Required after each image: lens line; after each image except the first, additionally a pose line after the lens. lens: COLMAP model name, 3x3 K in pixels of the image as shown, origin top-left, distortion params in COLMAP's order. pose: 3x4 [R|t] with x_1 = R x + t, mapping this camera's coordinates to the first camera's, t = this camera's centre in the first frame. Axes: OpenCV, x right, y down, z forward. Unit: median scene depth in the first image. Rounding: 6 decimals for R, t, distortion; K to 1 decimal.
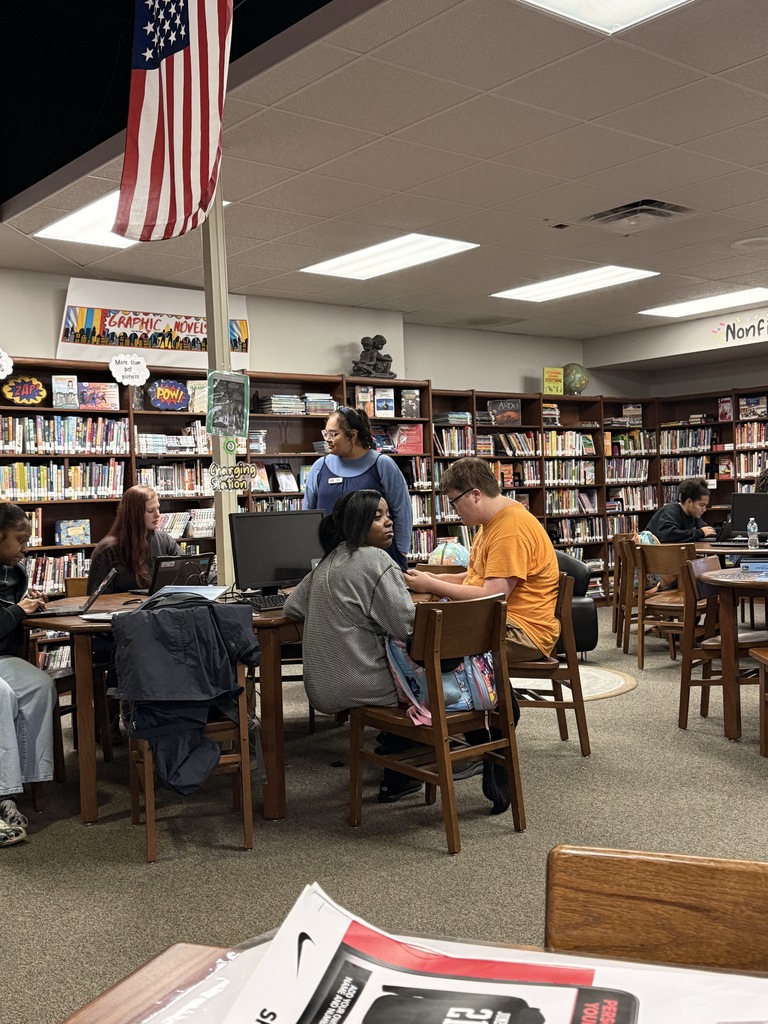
lens RADIAL K [[1126.4, 0, 377.1], [0, 1126.4, 504.4], [0, 0, 1]] dist [0.157641, 0.000000]
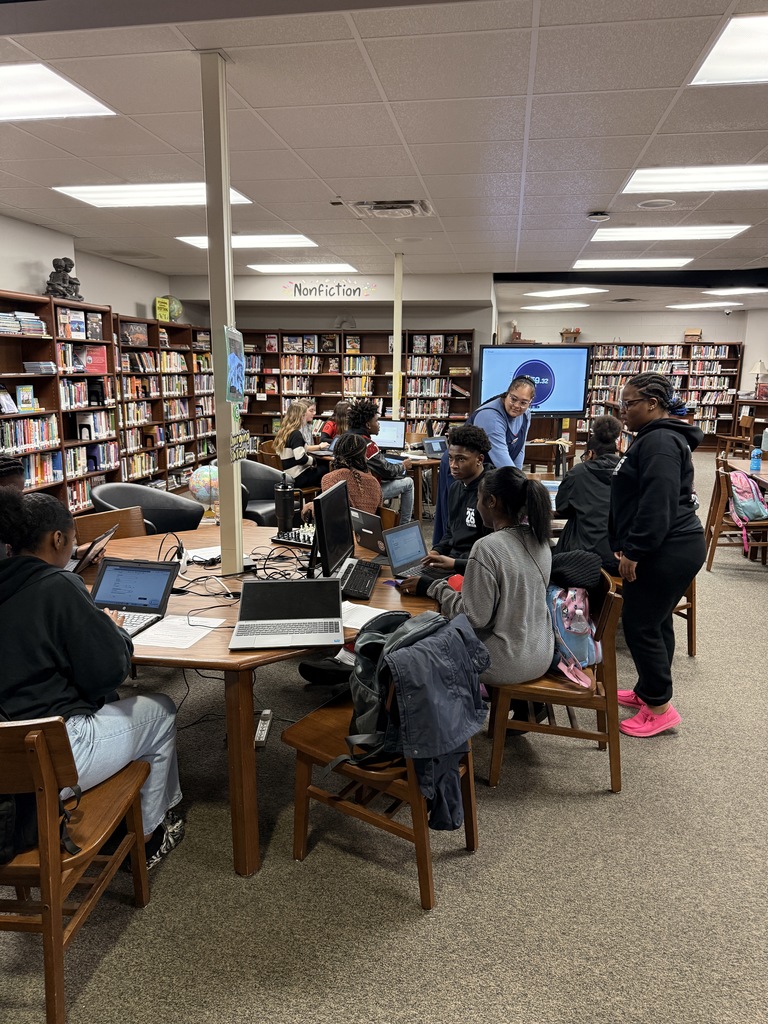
lens RADIAL K [[727.6, 0, 396.6], [0, 727.6, 521.6], [0, 0, 1]] dist [0.068429, -0.116122]
pose [[0.753700, -0.085217, 0.651671, -0.191487], [-0.042377, 0.983193, 0.177581, -0.035151], [-0.655851, -0.161458, 0.737422, 0.209501]]
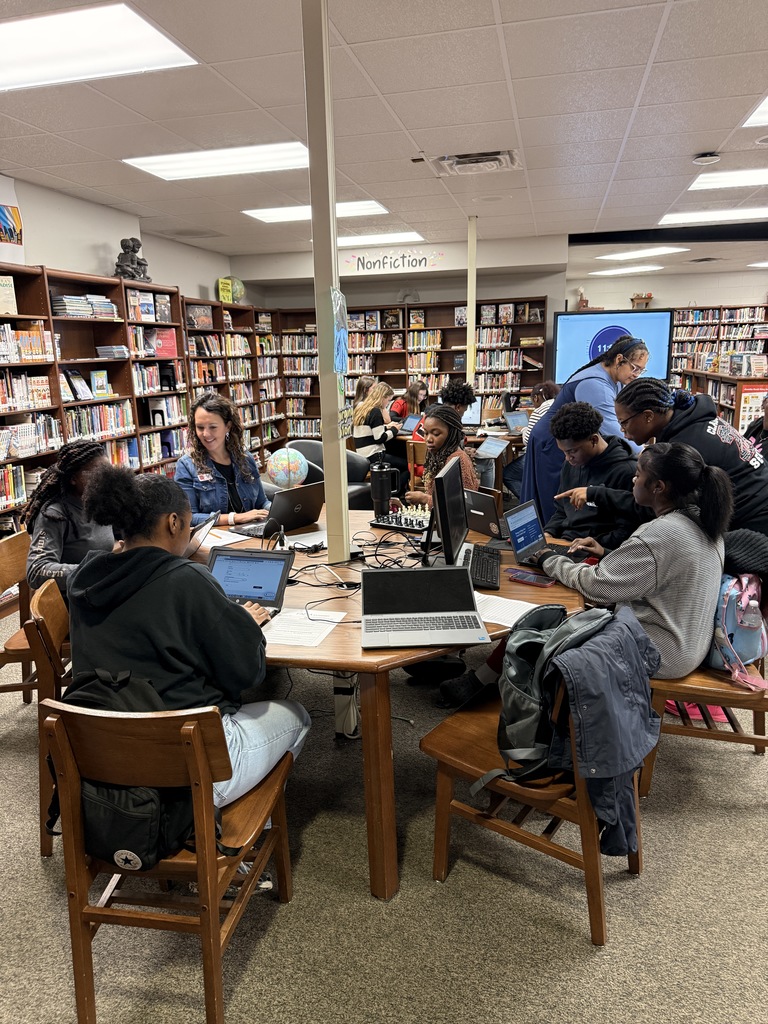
lens RADIAL K [[727.6, 0, 382.0], [0, 727.6, 530.5], [0, 0, 1]] dist [0.068429, -0.116122]
pose [[0.804998, -0.123594, 0.580260, -0.193671], [-0.005326, 0.976515, 0.215384, -0.029225], [-0.593253, -0.176474, 0.785435, 0.245125]]
